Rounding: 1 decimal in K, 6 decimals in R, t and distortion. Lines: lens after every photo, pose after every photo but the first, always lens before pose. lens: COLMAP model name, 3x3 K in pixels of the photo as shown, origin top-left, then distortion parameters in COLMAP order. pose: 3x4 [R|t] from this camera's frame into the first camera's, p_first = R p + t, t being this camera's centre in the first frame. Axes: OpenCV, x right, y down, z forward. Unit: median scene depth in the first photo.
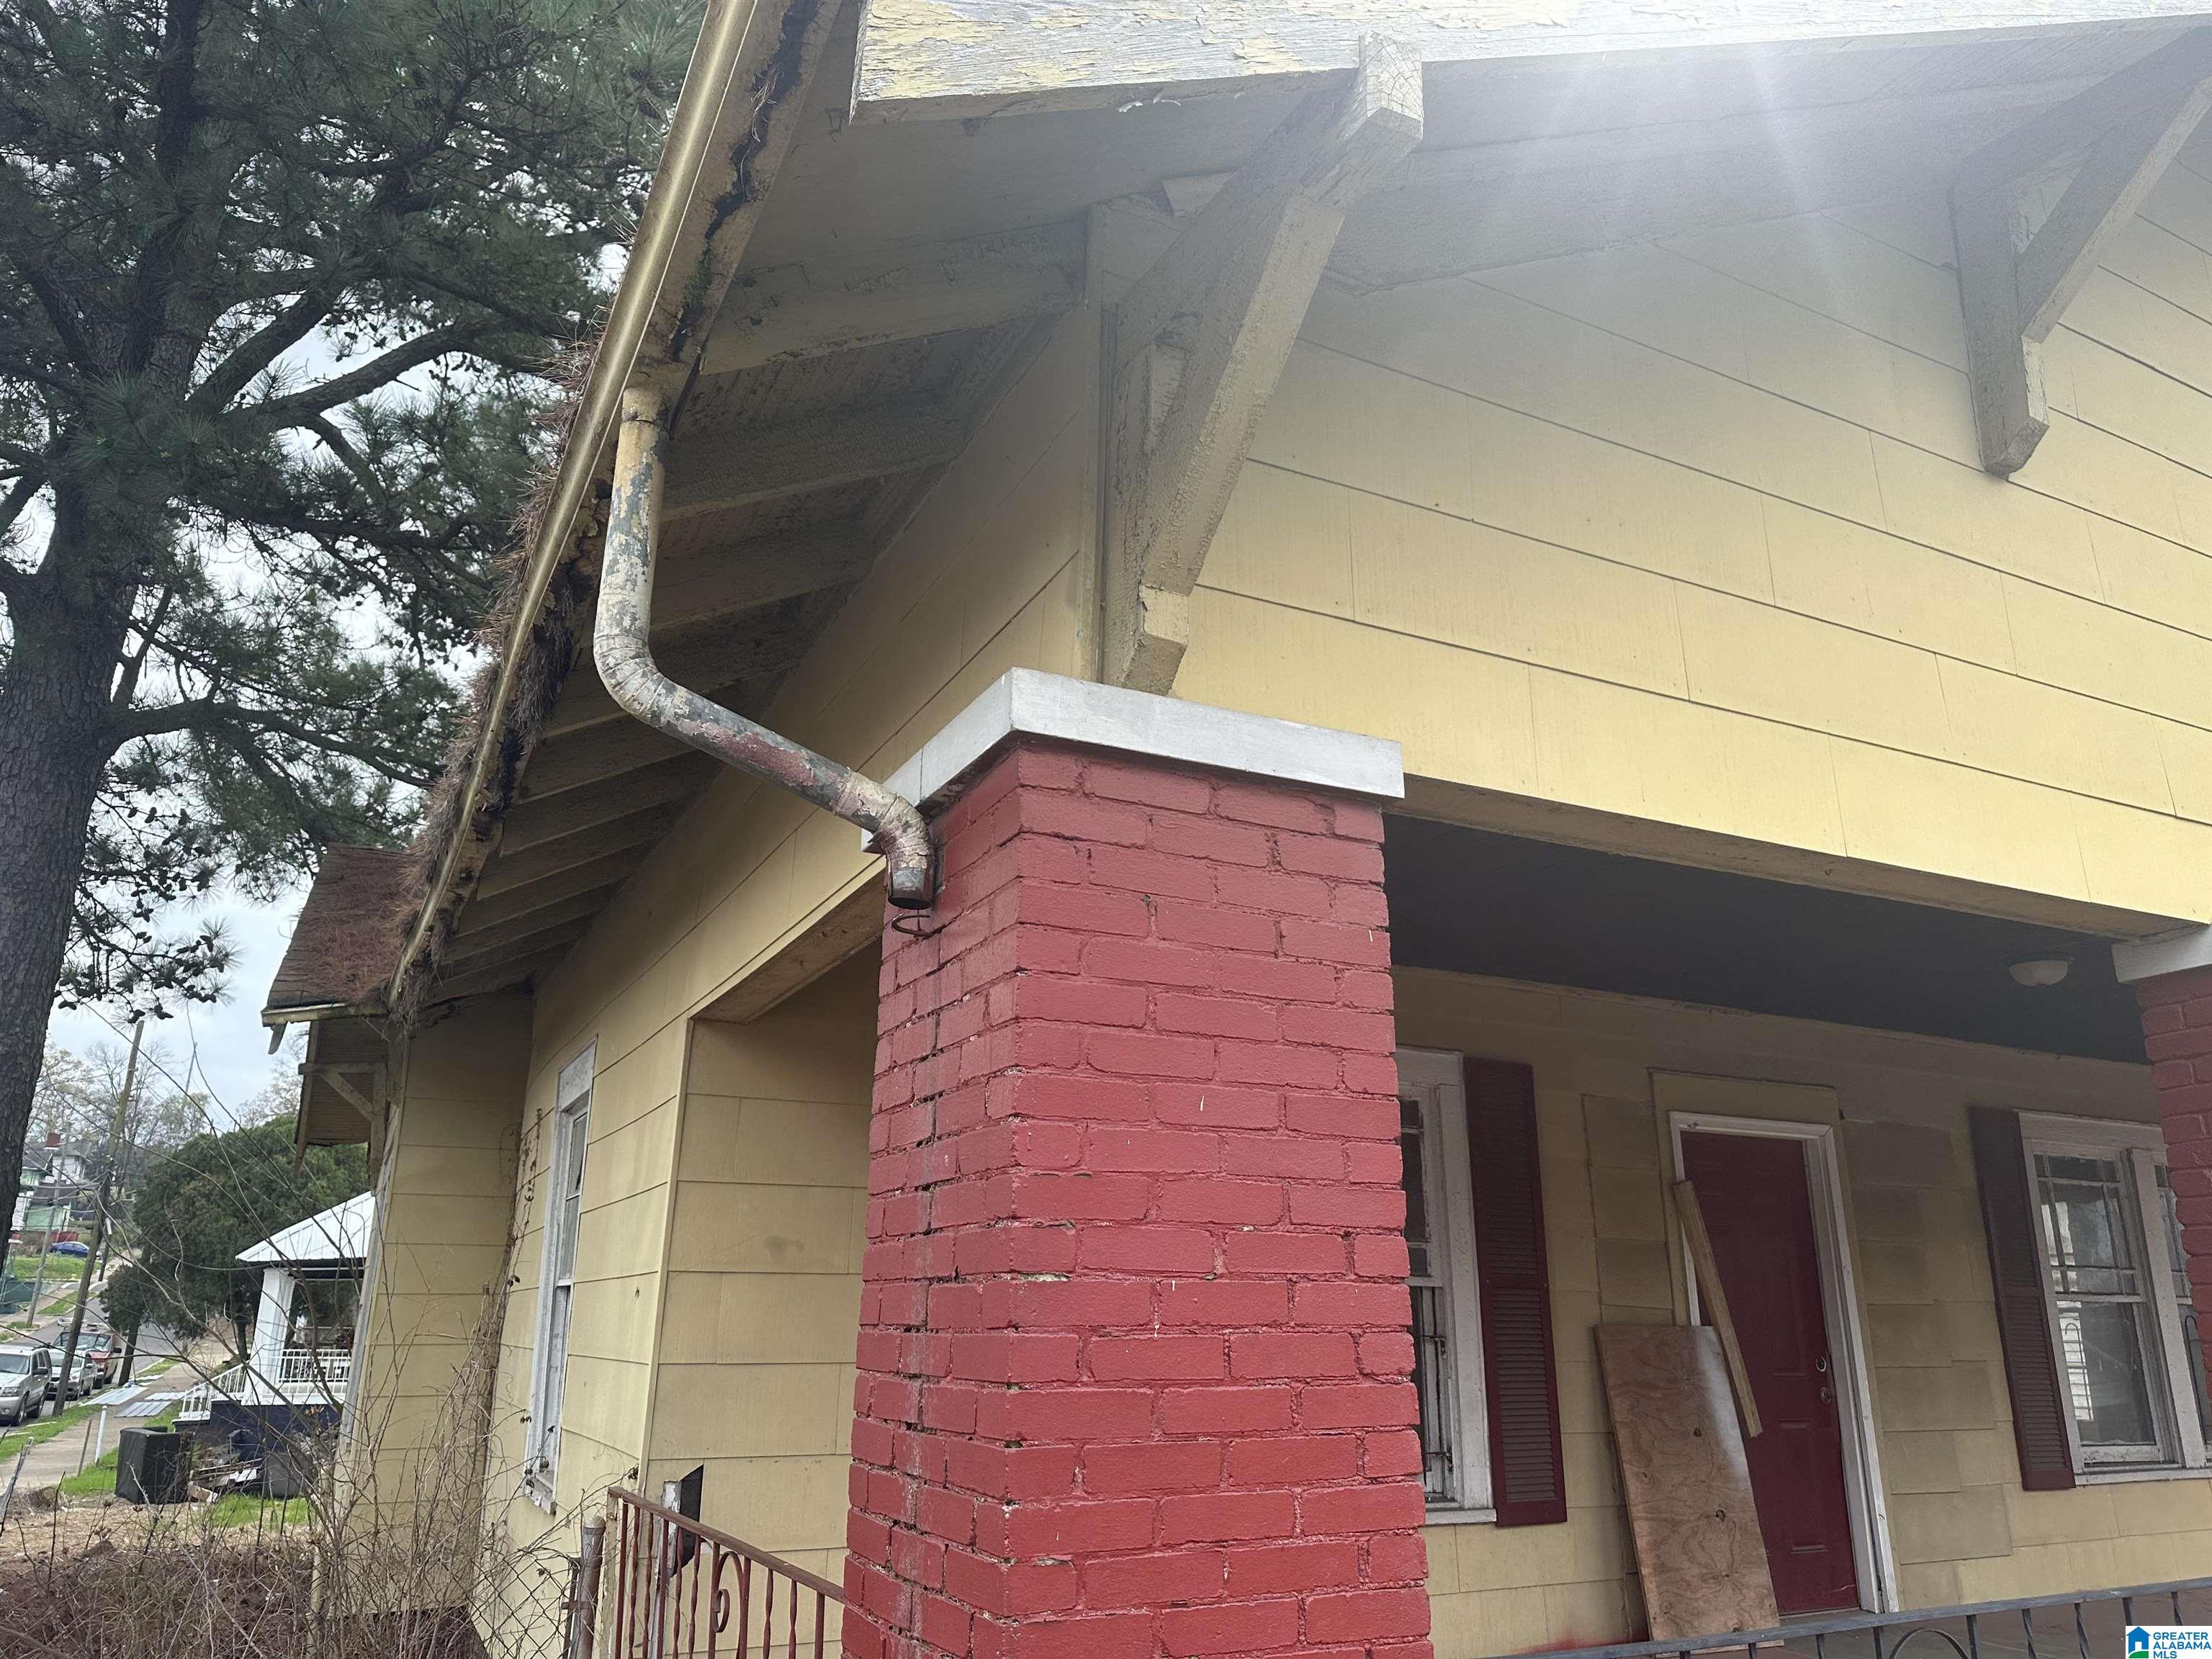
lens RADIAL K [[1539.7, 0, 1106.0], [0, 1539.7, 829.5], [0, 0, 1]] dist [0.063134, -0.099437]
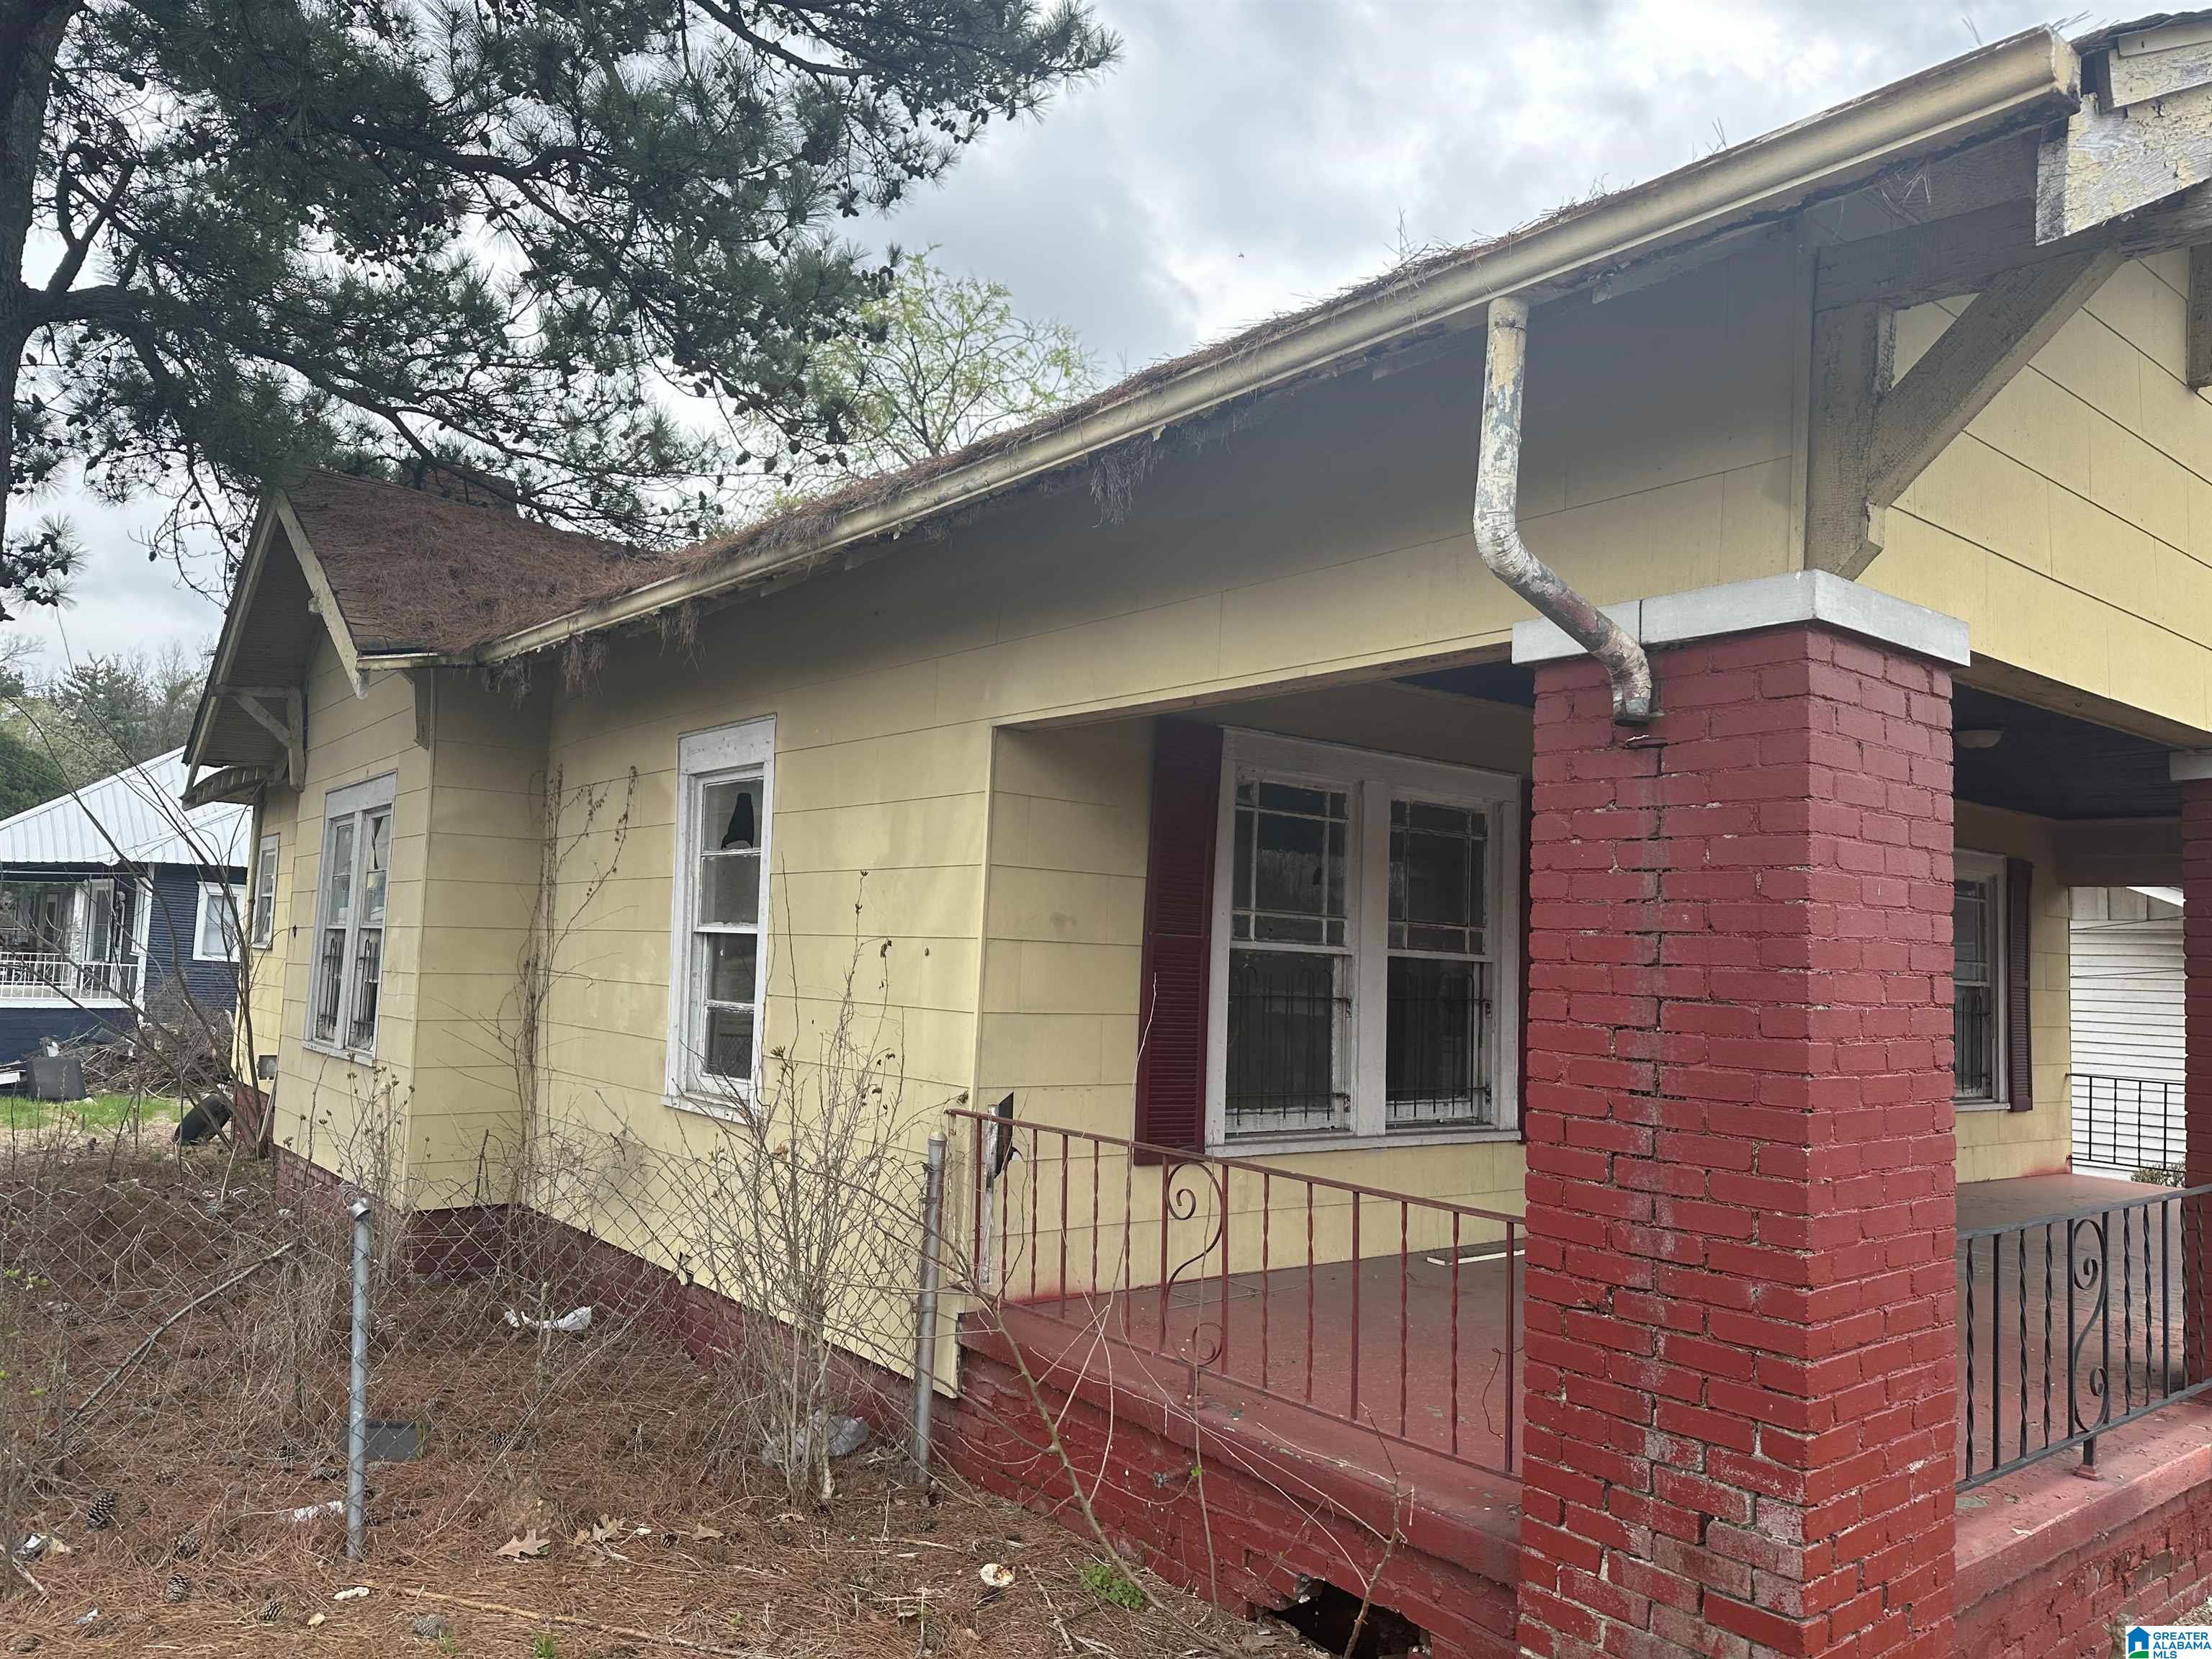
lens RADIAL K [[1518.5, 0, 1106.0], [0, 1518.5, 829.5], [0, 0, 1]] dist [0.083121, -0.092059]
pose [[0.978914, 0.047836, 0.198592, -0.411166], [-0.091542, 0.971838, 0.217143, -0.053777], [-0.182612, -0.230744, 0.955725, -0.098665]]
